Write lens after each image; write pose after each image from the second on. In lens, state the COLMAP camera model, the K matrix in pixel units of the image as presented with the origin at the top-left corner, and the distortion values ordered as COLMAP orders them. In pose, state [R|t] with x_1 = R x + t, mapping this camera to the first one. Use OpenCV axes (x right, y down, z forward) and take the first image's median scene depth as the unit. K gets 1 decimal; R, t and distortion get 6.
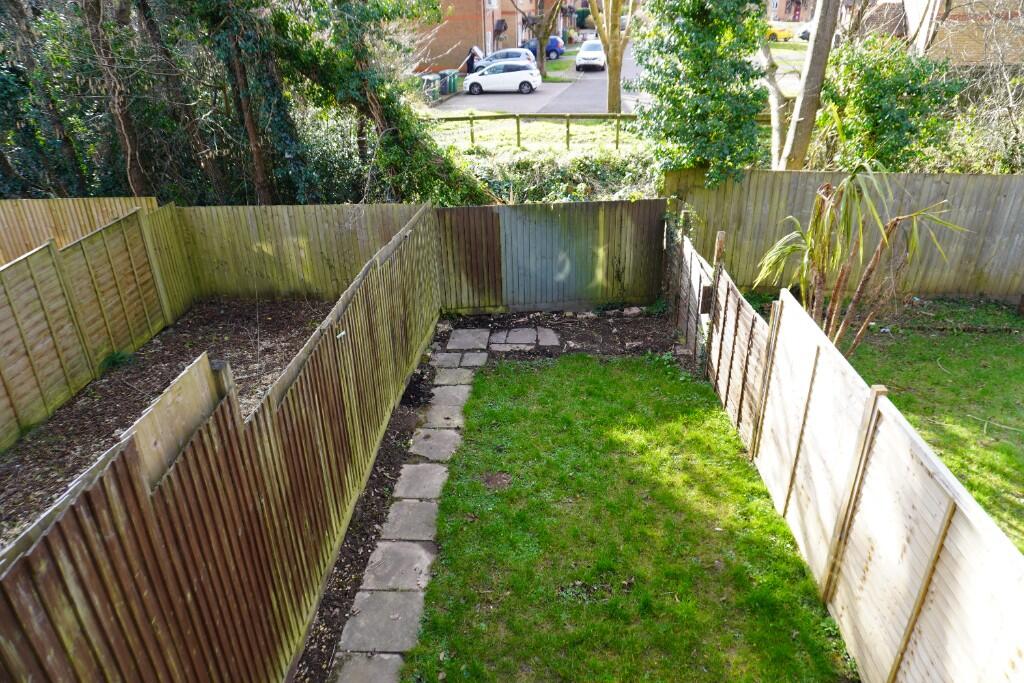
lens RADIAL K [[690.1, 0, 512.0], [0, 690.1, 341.5], [0, 0, 1]] dist [-0.004613, -0.002057]
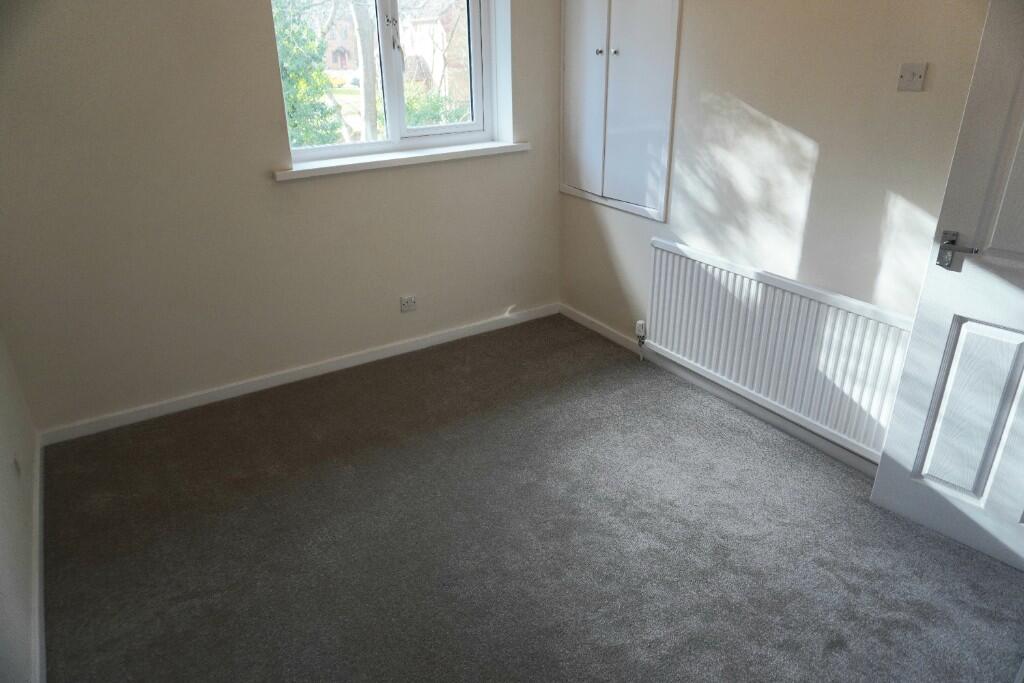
lens RADIAL K [[690.1, 0, 512.0], [0, 690.1, 341.5], [0, 0, 1]] dist [-0.004613, -0.002057]
pose [[0.835971, -0.217672, 0.503757, -0.098153], [0.247275, 0.968910, 0.008317, 0.099572], [-0.489905, 0.117614, 0.863805, -0.231711]]
